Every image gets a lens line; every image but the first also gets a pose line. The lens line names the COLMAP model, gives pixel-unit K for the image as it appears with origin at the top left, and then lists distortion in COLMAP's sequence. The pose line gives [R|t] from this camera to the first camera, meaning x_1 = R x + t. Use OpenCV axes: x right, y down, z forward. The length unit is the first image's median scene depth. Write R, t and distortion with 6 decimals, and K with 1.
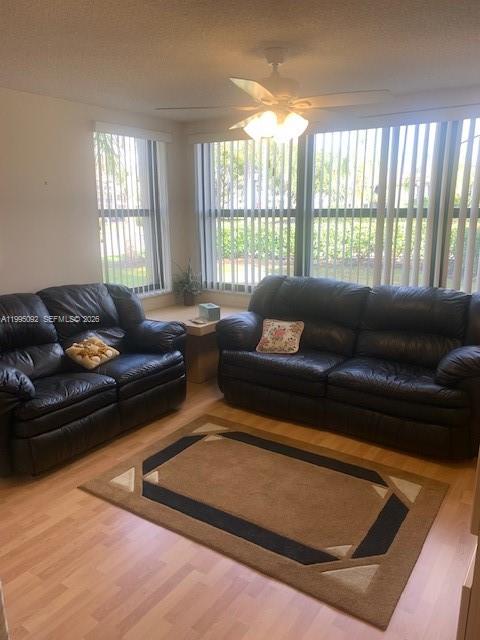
lens RADIAL K [[488.8, 0, 240.8], [0, 488.8, 320.0], [0, 0, 1]] dist [0.004728, 0.006470]
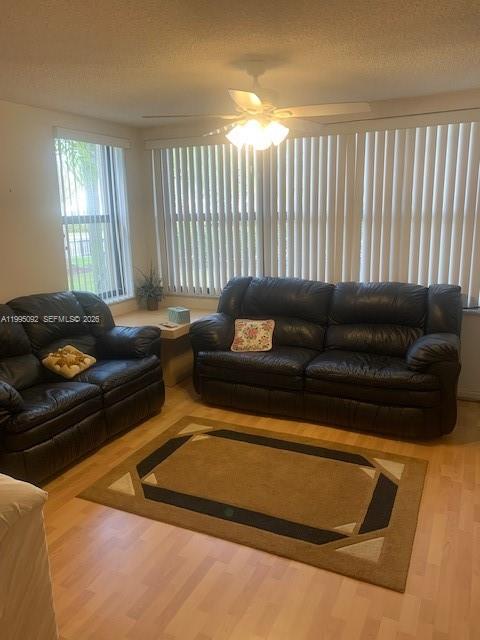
lens RADIAL K [[488.8, 0, 237.7], [0, 488.8, 319.0], [0, 0, 1]] dist [0.004728, 0.006470]
pose [[0.989498, -0.048567, 0.136143, -0.107831], [0.049707, 0.998751, -0.004987, 0.003497], [-0.135731, 0.011702, 0.990677, -0.025749]]
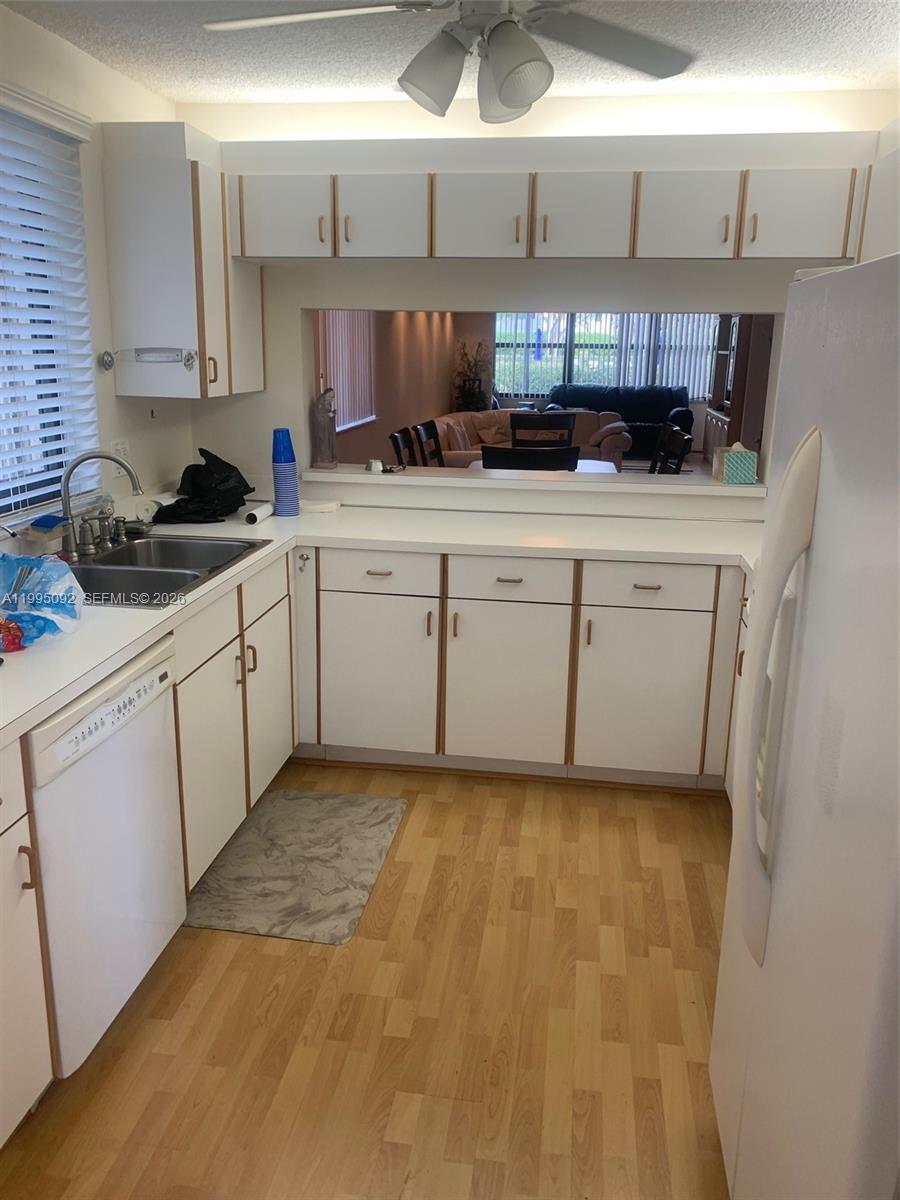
lens RADIAL K [[916.6, 0, 434.1], [0, 916.6, 647.0], [0, 0, 1]] dist [0.004728, 0.006470]
pose [[0.910293, -0.118265, 0.396711, -2.209415], [0.079592, 0.990444, 0.112633, 0.544664], [-0.406241, -0.070954, 0.911007, -2.308920]]
